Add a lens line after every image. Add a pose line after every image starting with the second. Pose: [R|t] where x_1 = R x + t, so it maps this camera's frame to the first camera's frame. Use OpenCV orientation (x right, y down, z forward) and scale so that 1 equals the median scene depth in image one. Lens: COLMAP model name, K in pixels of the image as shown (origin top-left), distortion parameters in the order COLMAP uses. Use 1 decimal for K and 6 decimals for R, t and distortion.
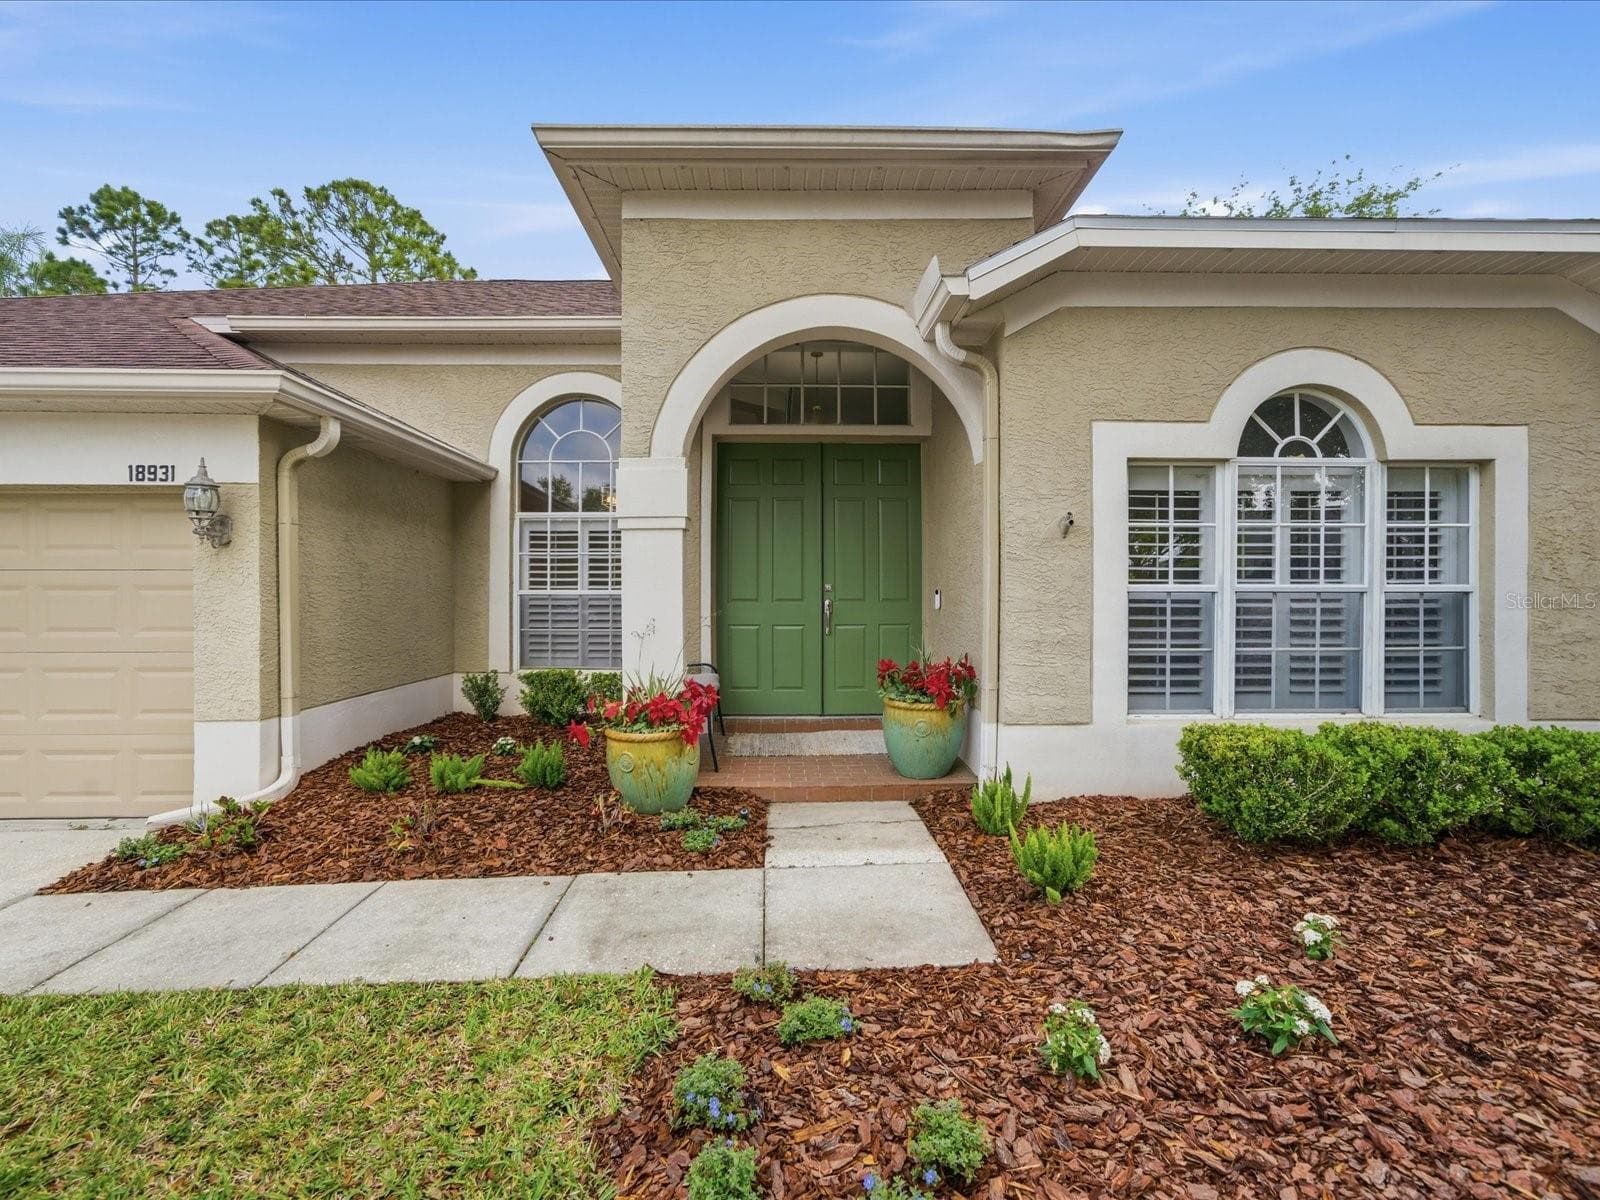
lens RADIAL K [[699.8, 0, 800.0], [0, 699.8, 600.0], [0, 0, 1]] dist [0.001298, 0.000174]
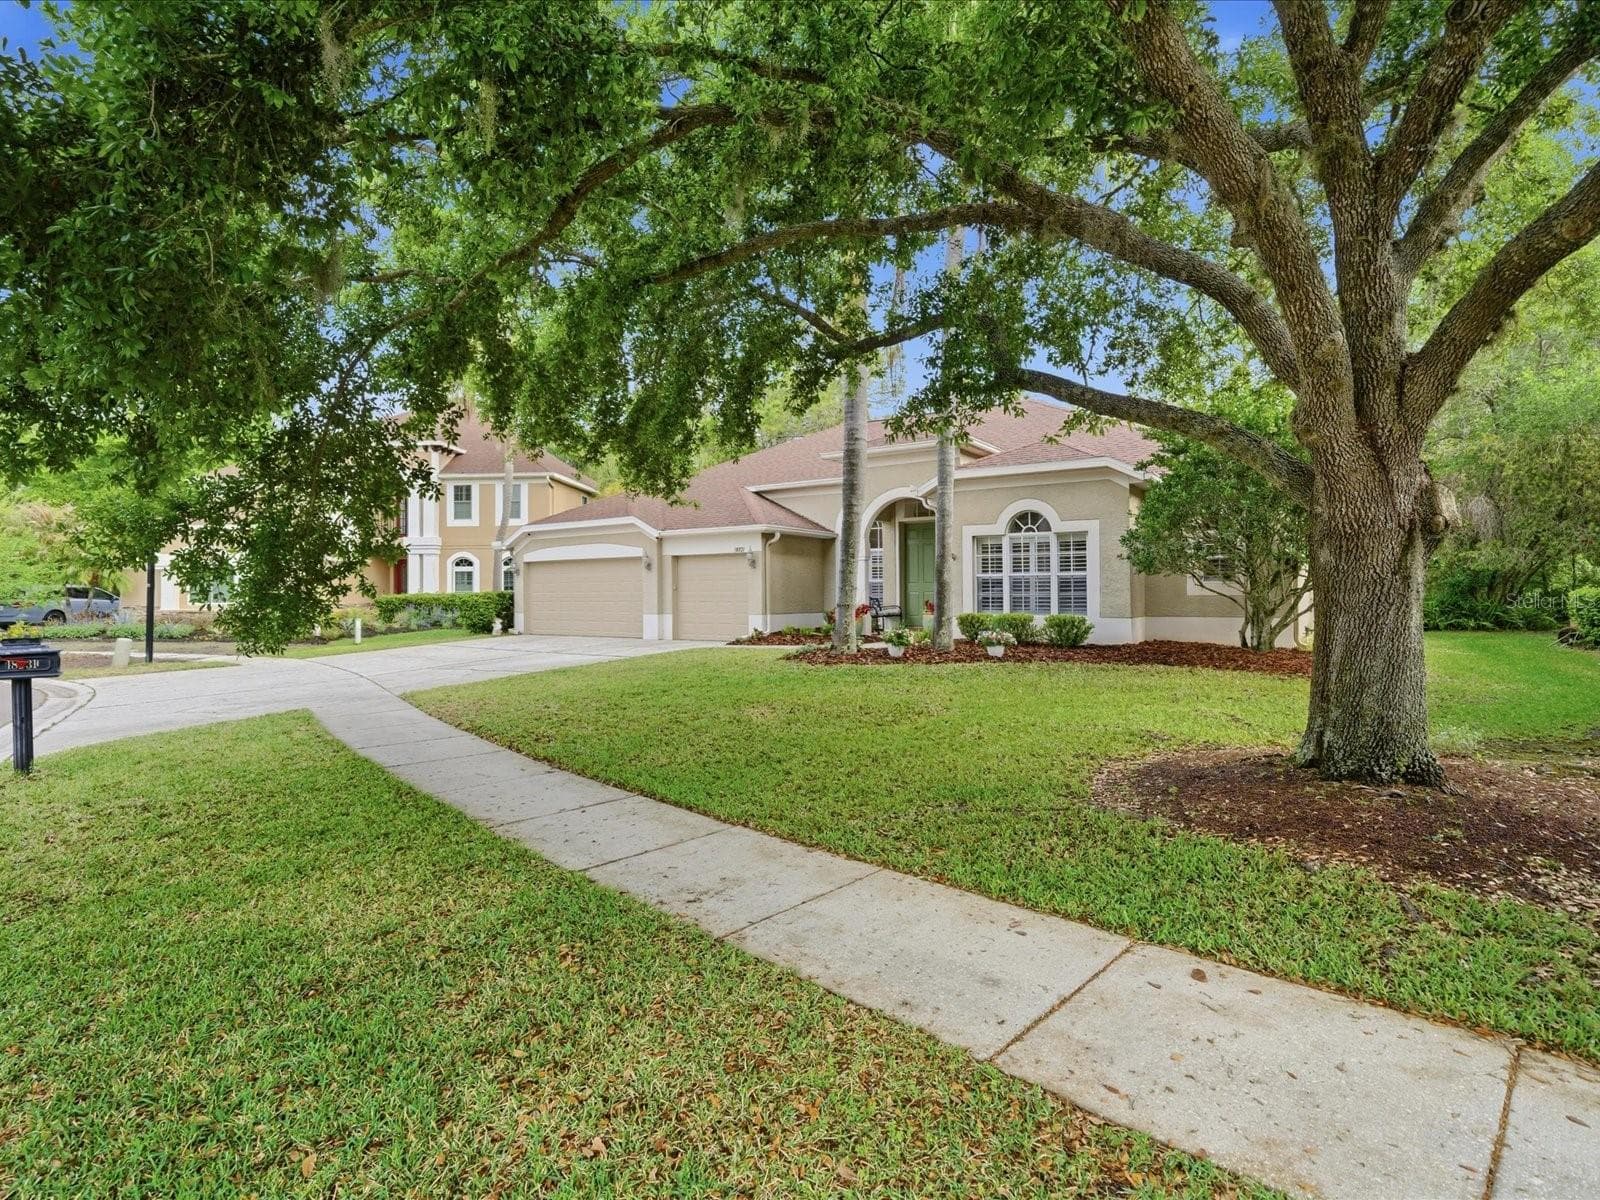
lens RADIAL K [[974.5, 0, 800.0], [0, 974.5, 600.0], [0, 0, 1]] dist [-0.030414, 0.000476]
pose [[0.812434, -0.000677, -0.583053, 2.384908], [0.006248, 0.999952, 0.007544, 0.054809], [0.583020, -0.009772, 0.812399, -3.056768]]
